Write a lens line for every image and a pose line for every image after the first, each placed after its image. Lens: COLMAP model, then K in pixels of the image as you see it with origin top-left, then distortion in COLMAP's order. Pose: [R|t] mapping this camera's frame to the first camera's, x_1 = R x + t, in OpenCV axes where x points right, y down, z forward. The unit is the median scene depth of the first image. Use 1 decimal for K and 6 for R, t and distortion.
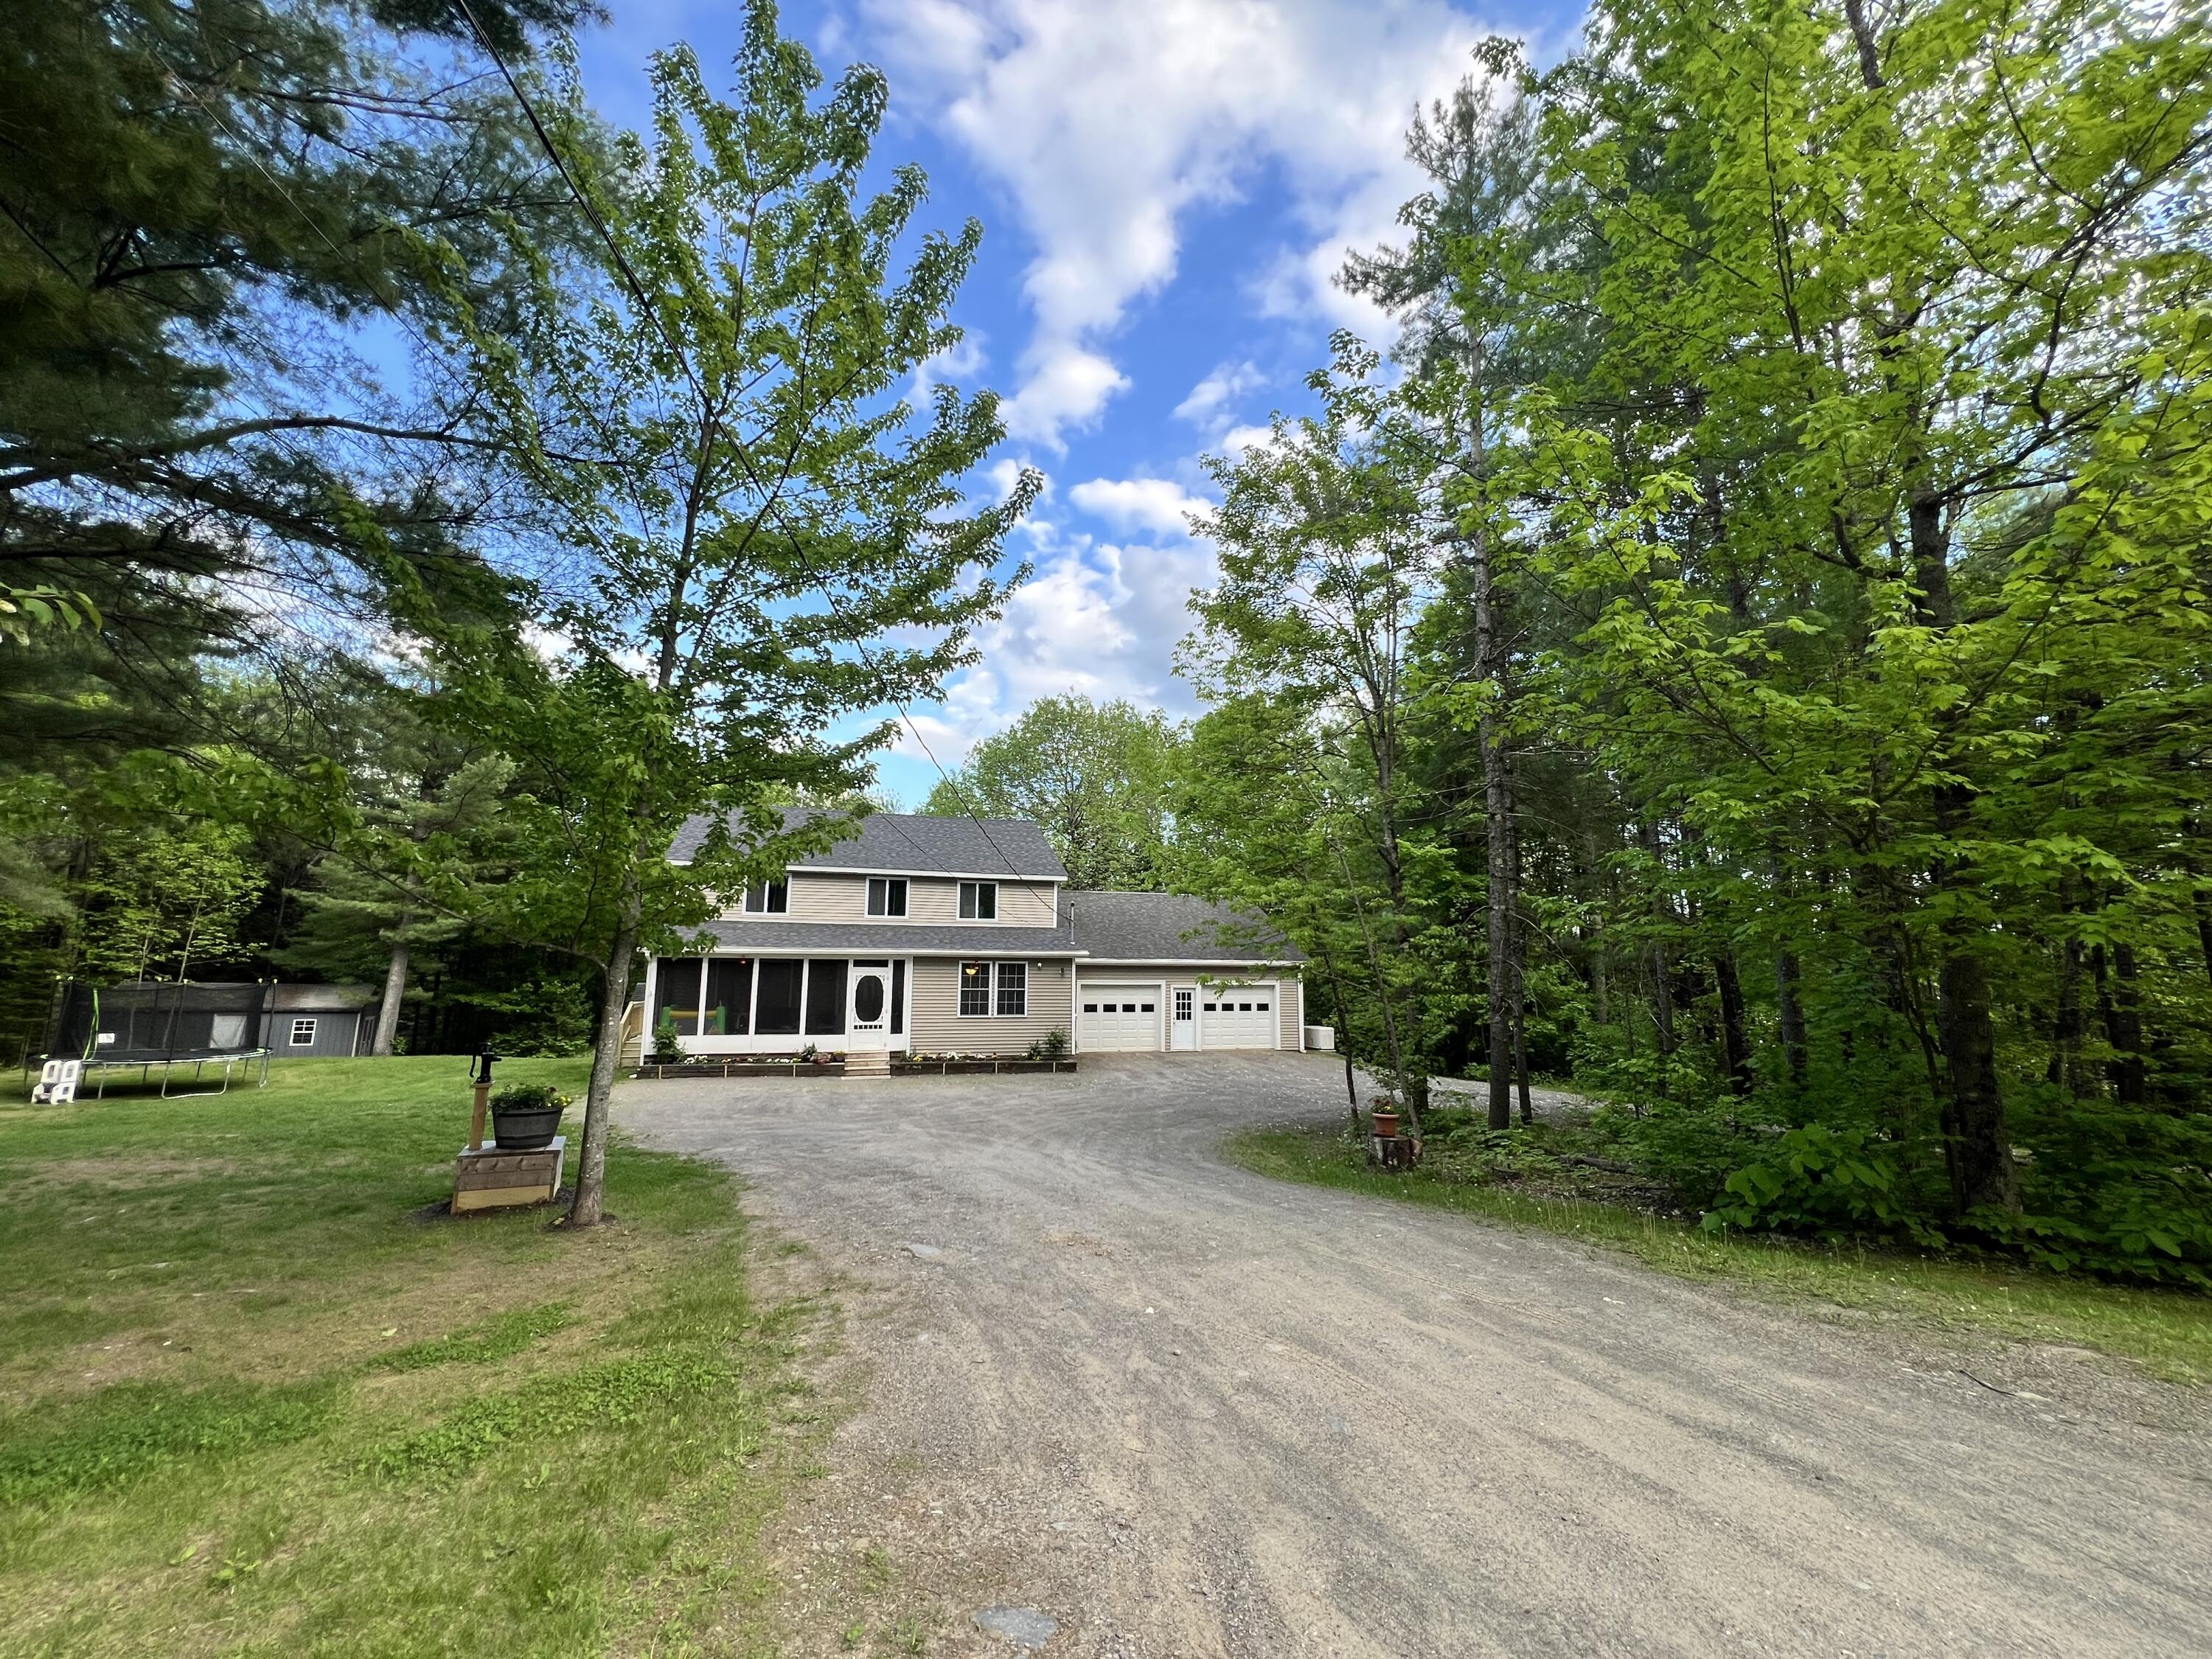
lens RADIAL K [[887.1, 0, 1099.8], [0, 887.1, 832.9], [0, 0, 1]] dist [-0.003388, 0.001207]
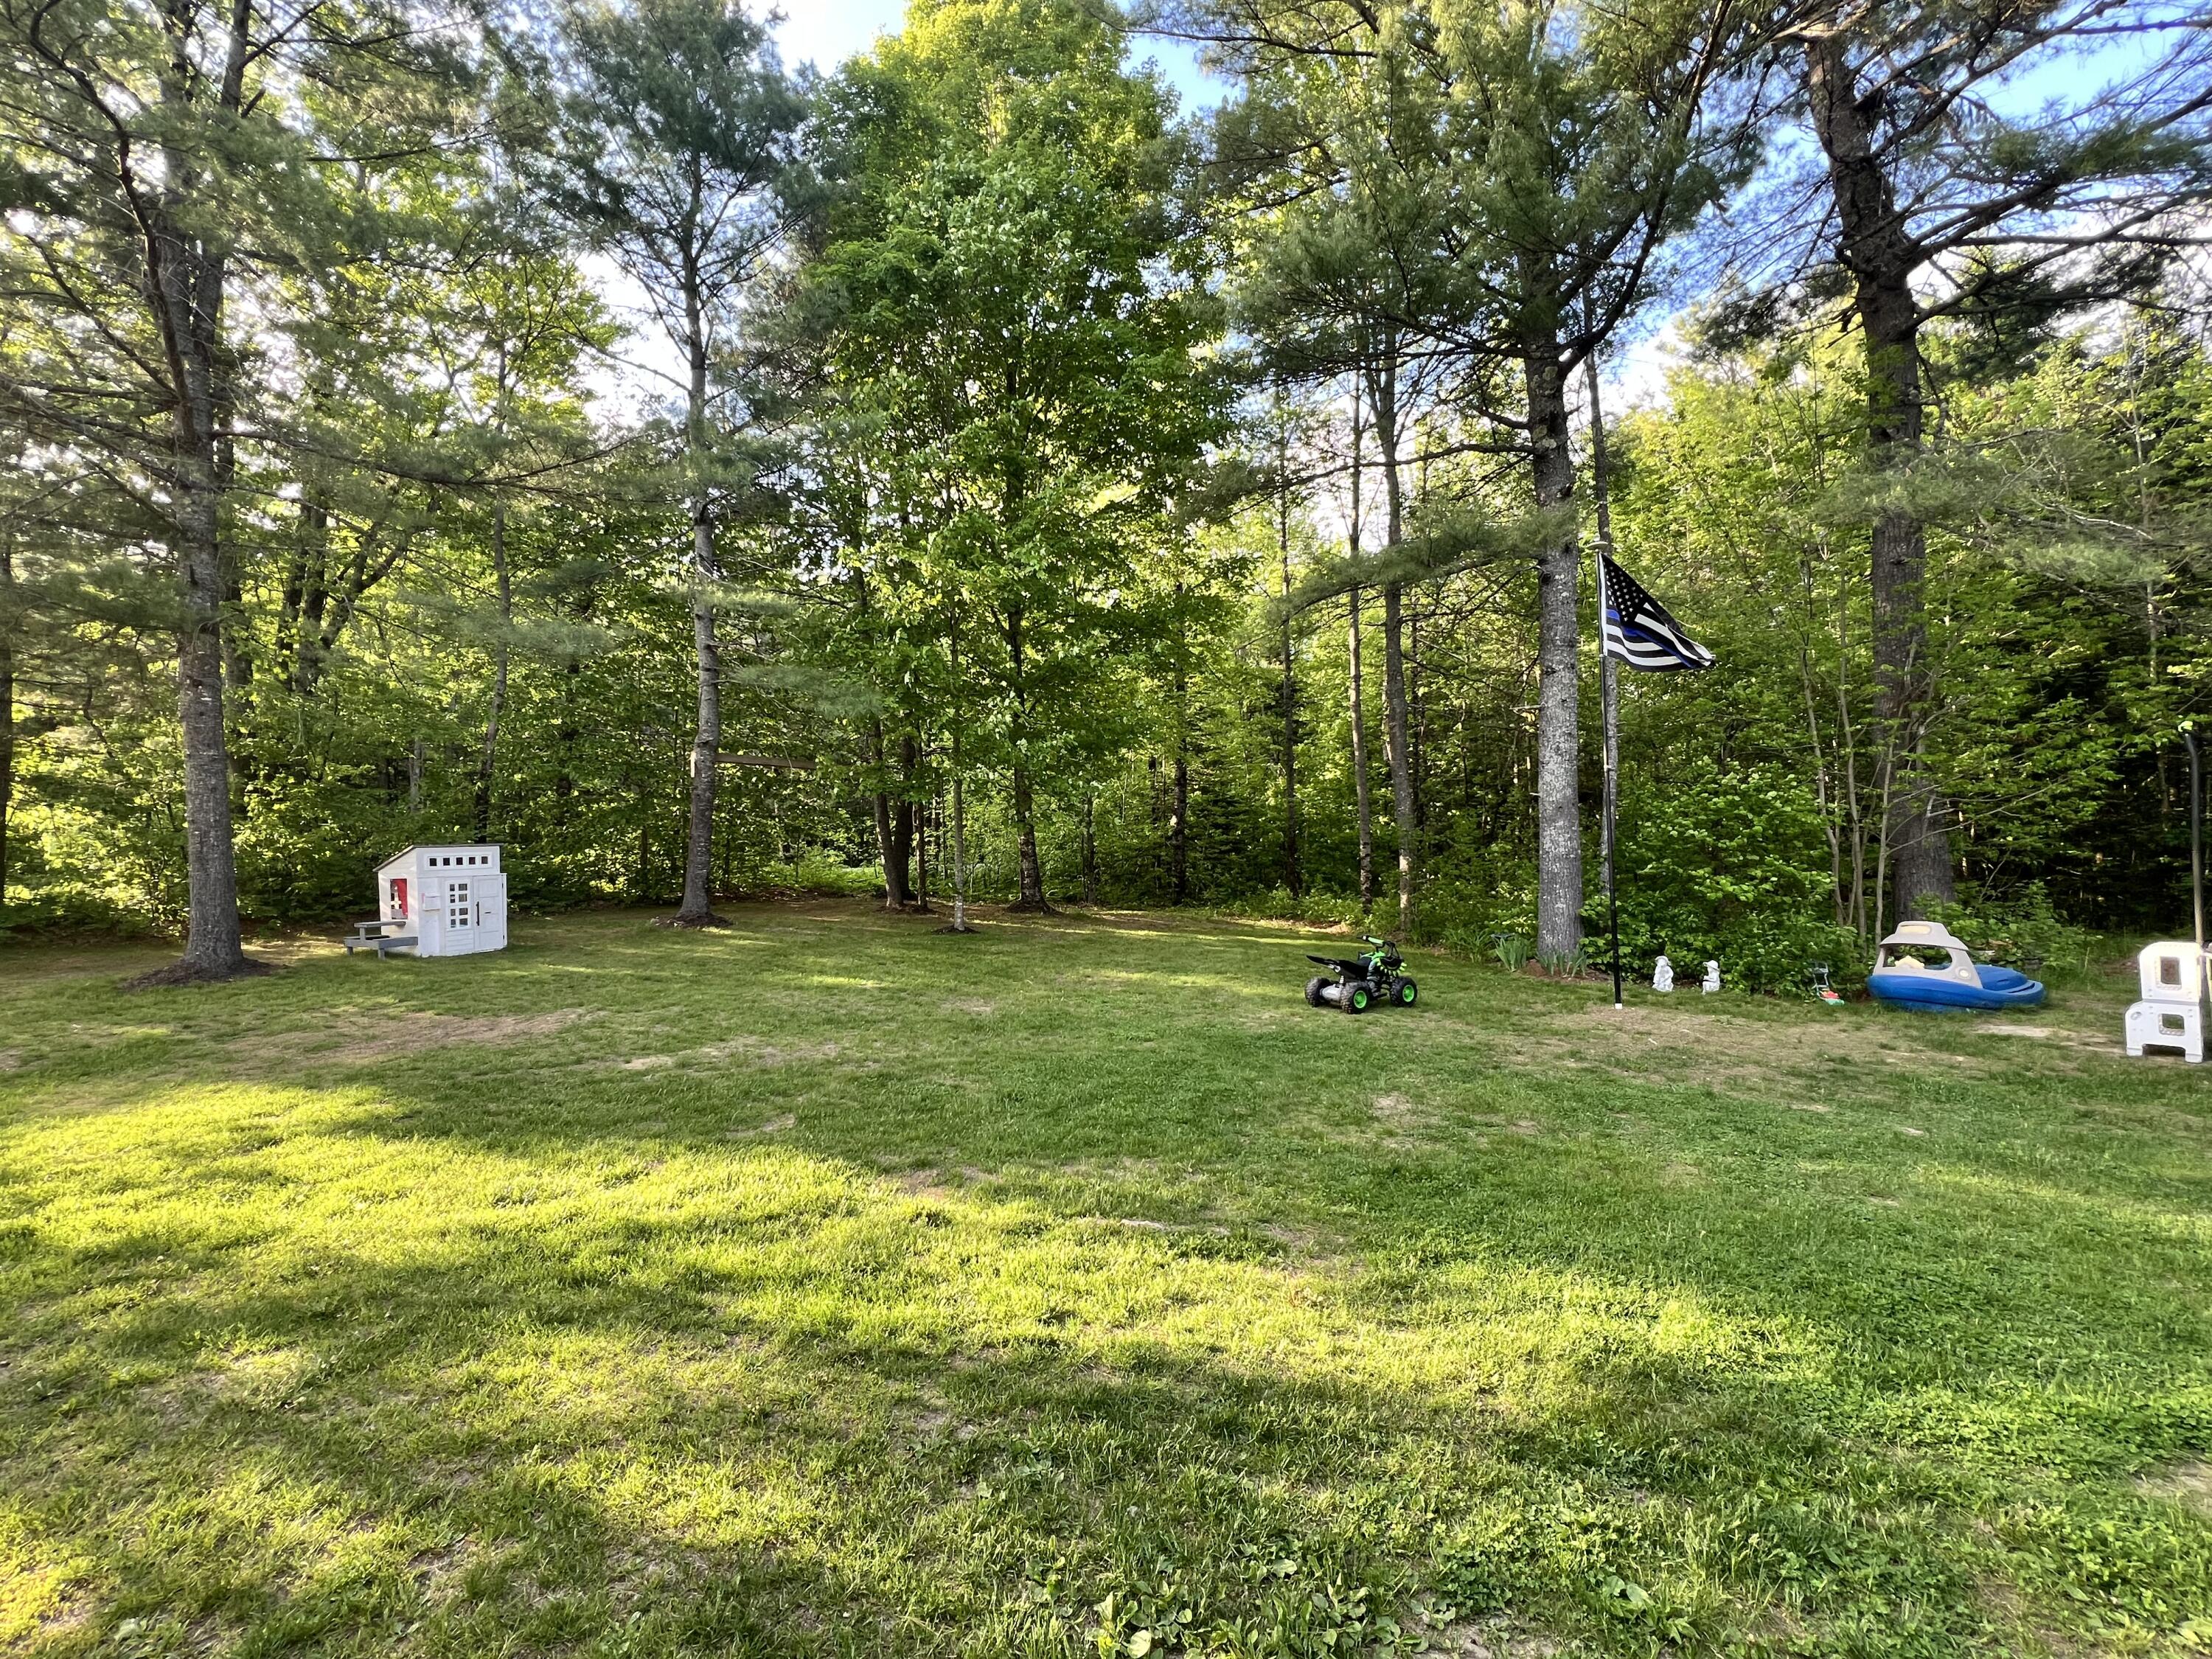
lens RADIAL K [[887.1, 0, 1110.8], [0, 887.1, 822.4], [0, 0, 1]] dist [-0.003388, 0.001207]
pose [[-0.798868, -0.021985, -0.601105, -0.518898], [0.123006, 0.972242, -0.199034, 0.197236], [0.588796, -0.232941, -0.773989, 0.894613]]
